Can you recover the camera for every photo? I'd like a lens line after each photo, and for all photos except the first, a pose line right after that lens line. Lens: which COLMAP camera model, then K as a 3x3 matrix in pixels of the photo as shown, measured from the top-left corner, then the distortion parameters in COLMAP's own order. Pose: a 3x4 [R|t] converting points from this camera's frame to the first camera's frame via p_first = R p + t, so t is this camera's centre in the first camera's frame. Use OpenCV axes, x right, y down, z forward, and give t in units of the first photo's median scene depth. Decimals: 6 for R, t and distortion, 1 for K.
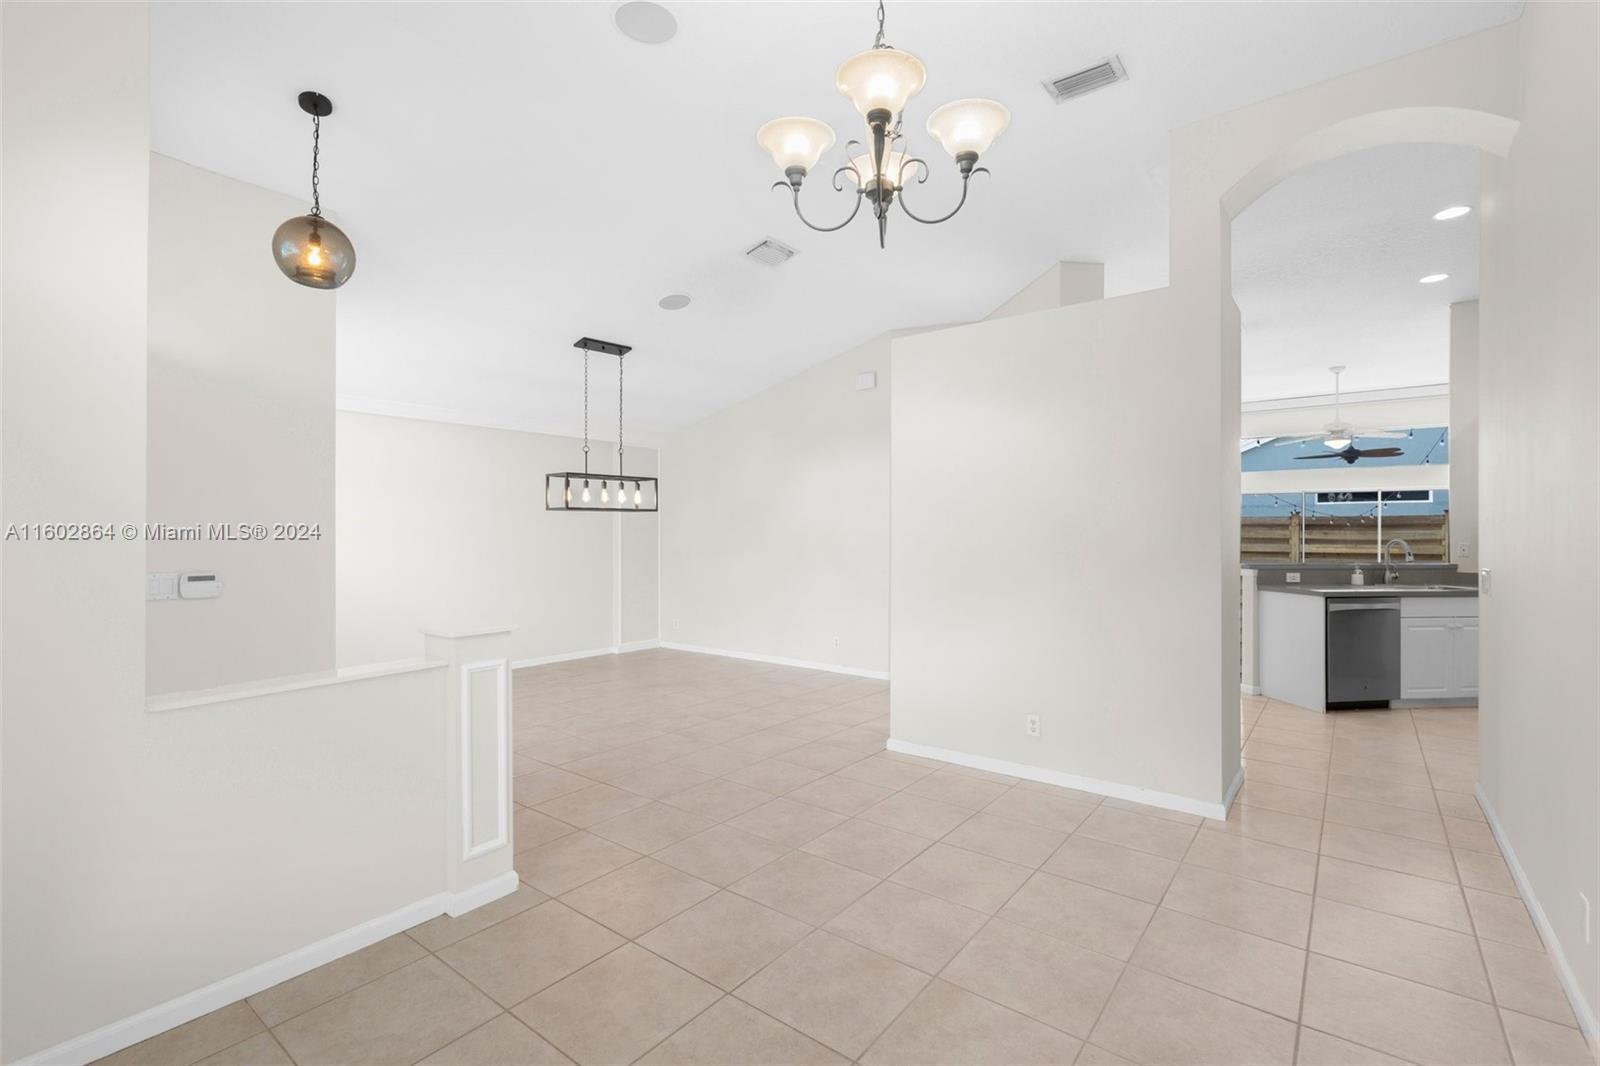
lens RADIAL K [[729.5, 0, 801.6], [0, 729.5, 531.2], [0, 0, 1]] dist [-0.000082, 0.000873]
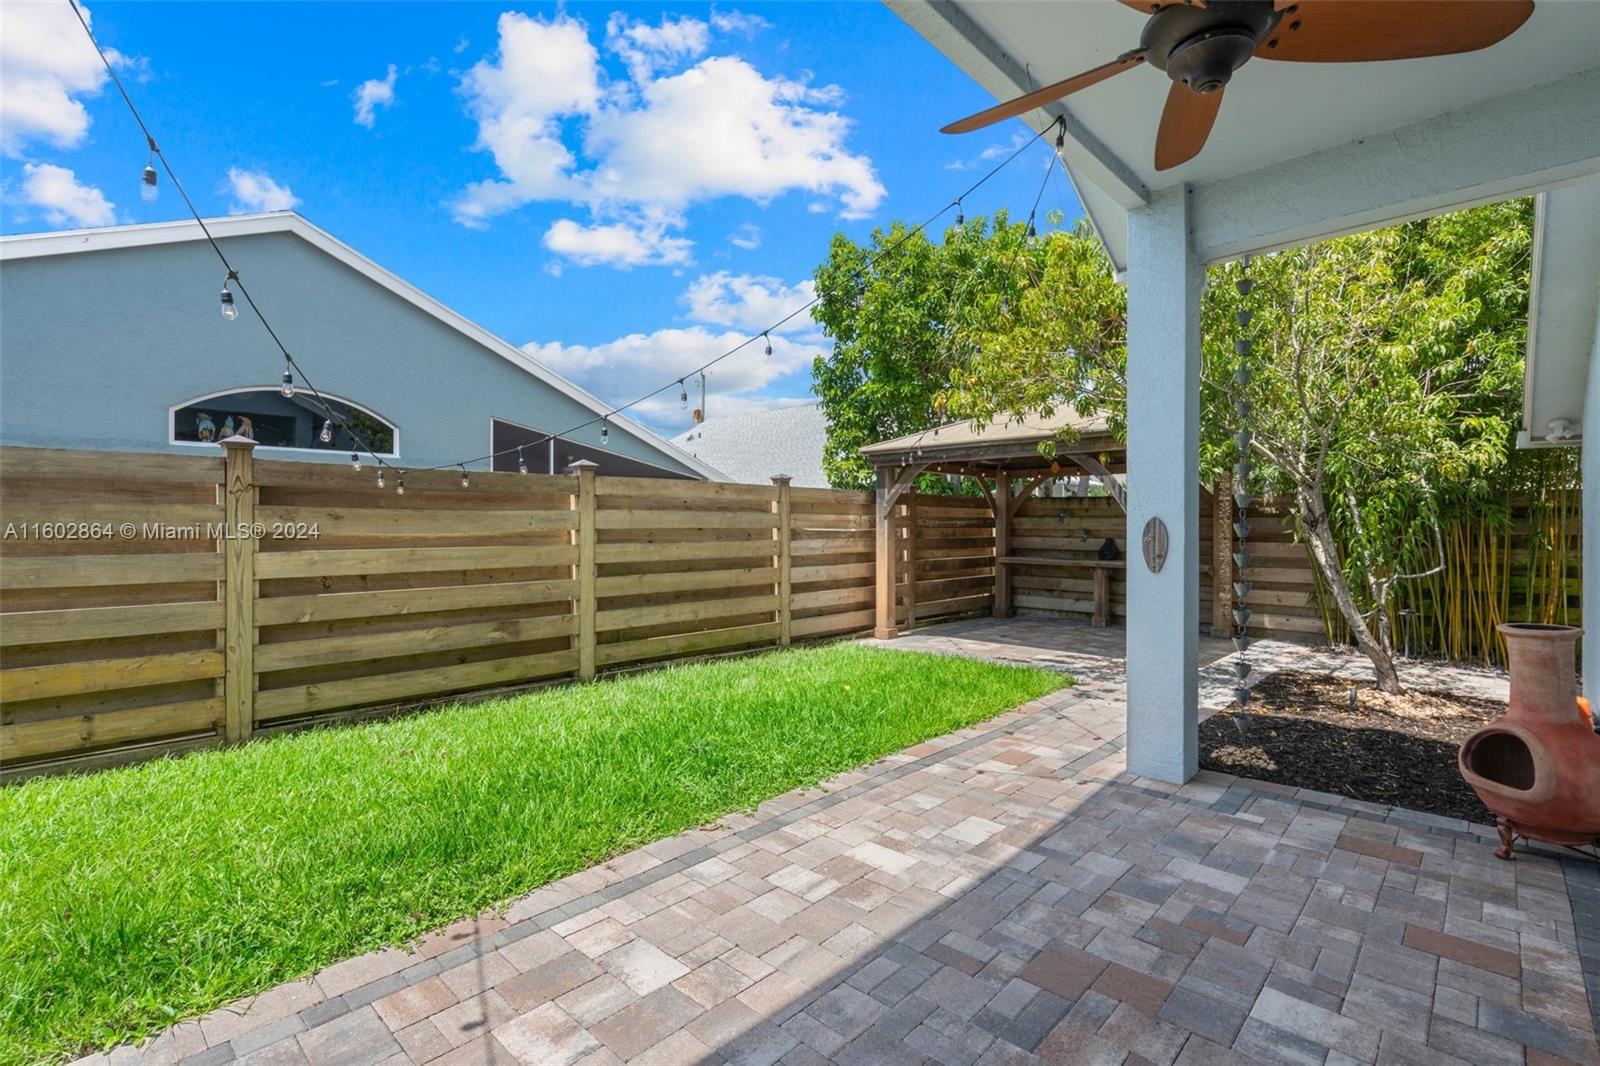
lens RADIAL K [[729.5, 0, 802.1], [0, 729.5, 530.4], [0, 0, 1]] dist [-0.000082, 0.000873]
pose [[0.099534, -0.016064, 0.994905, 0.427937], [-0.007714, 0.999827, 0.016915, 0.001875], [-0.995004, -0.009358, 0.099393, 0.783753]]
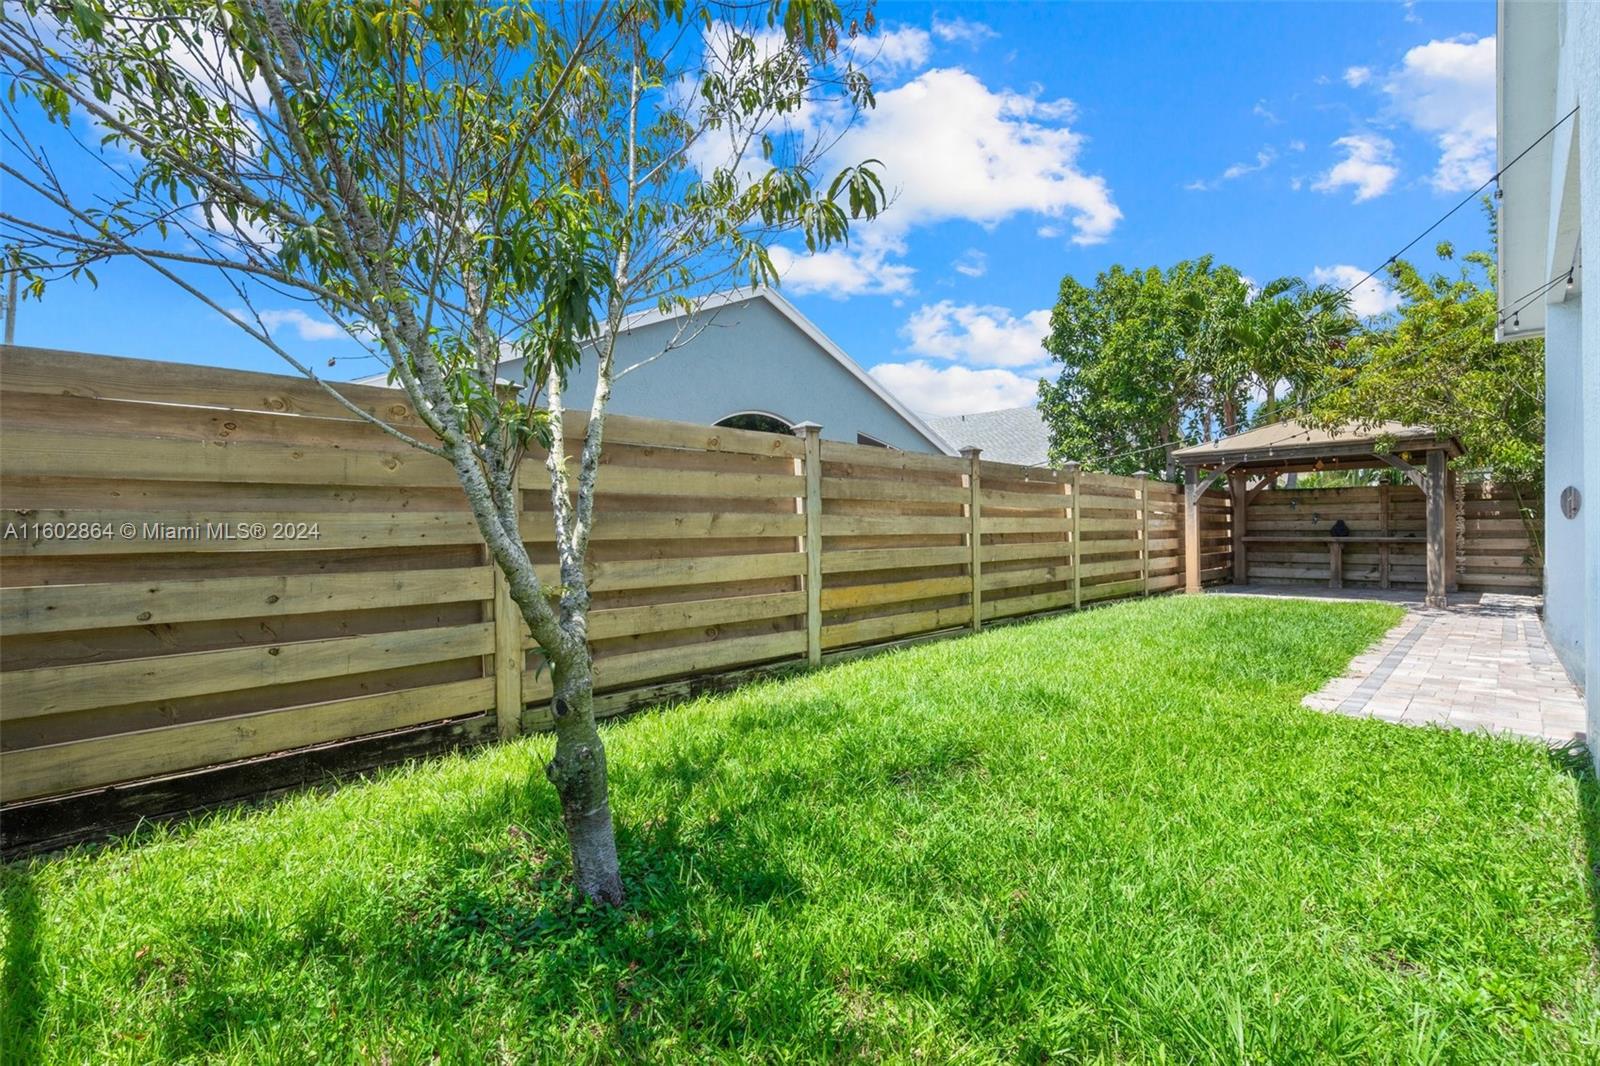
lens RADIAL K [[729.5, 0, 813.6], [0, 729.5, 529.9], [0, 0, 1]] dist [-0.000082, 0.000873]
pose [[0.101239, -0.006384, 0.994842, 0.190669], [0.002945, 0.999977, 0.006117, 0.024189], [-0.994858, 0.002310, 0.101256, 1.116884]]
